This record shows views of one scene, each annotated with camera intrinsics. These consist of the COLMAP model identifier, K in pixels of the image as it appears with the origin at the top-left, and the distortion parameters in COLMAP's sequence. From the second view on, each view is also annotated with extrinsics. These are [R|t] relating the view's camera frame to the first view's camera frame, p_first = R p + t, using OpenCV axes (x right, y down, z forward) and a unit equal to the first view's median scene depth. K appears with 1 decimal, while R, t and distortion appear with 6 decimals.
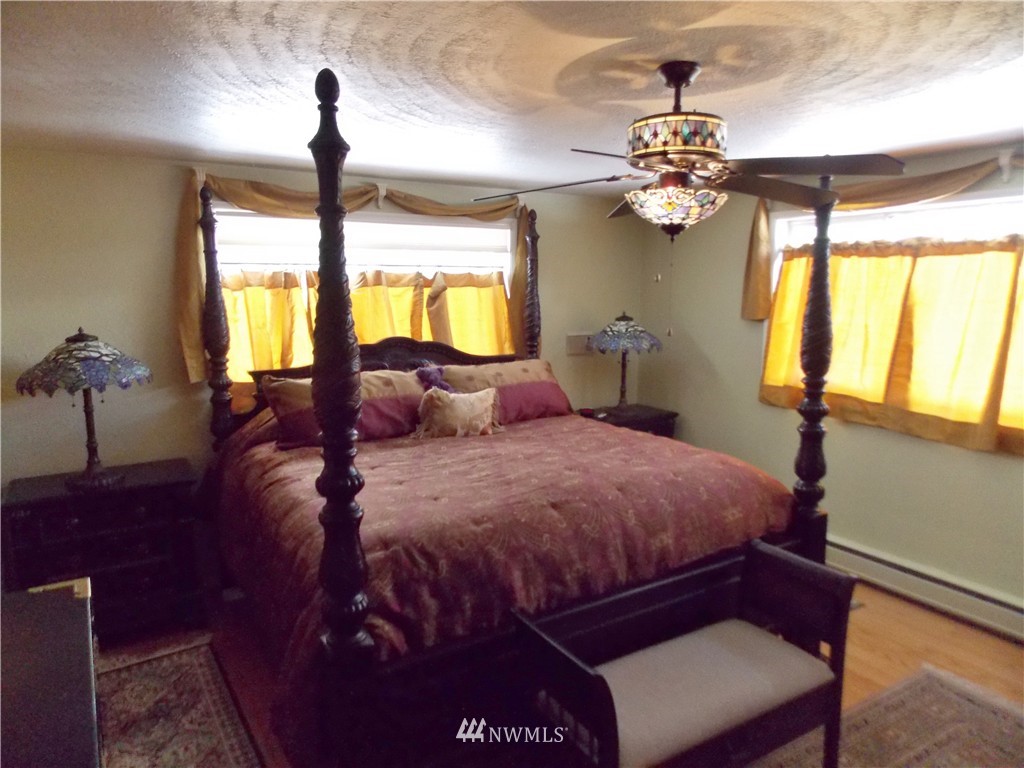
lens RADIAL K [[680.4, 0, 509.5], [0, 680.4, 378.9], [0, 0, 1]] dist [0.012957, 0.000632]
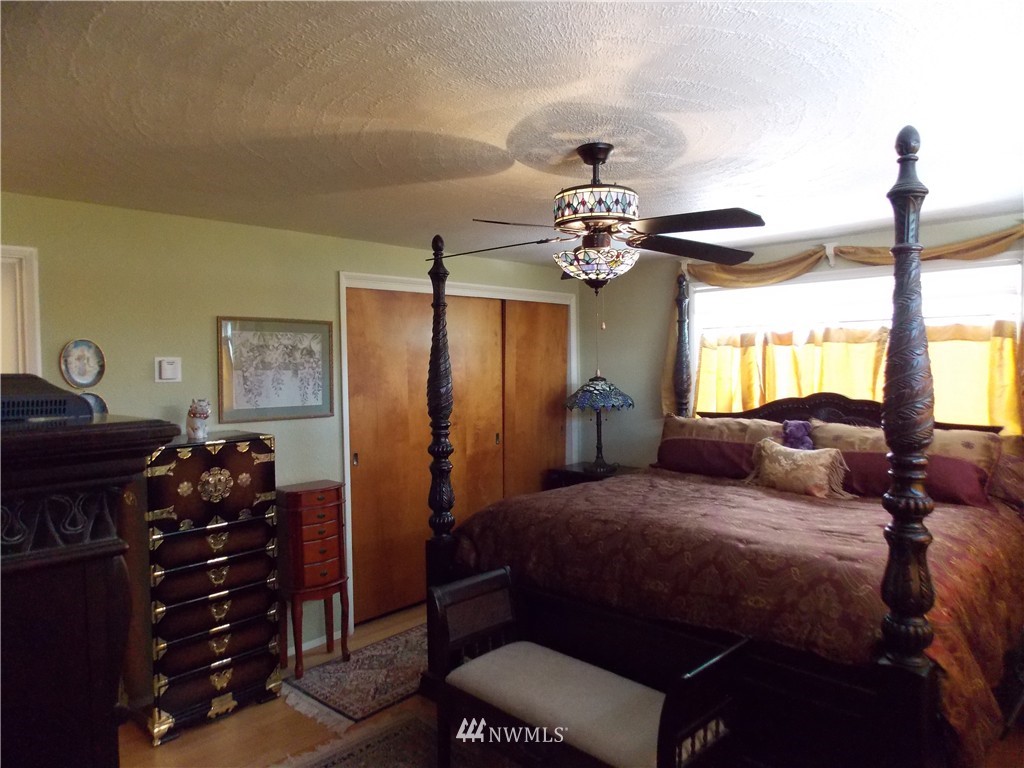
lens RADIAL K [[680.4, 0, 509.5], [0, 680.4, 378.9], [0, 0, 1]] dist [0.012957, 0.000632]
pose [[0.252757, 0.023422, -0.967246, 0.734220], [-0.122252, 0.992468, -0.007913, -0.020465], [0.959775, 0.120248, 0.253717, 0.334606]]
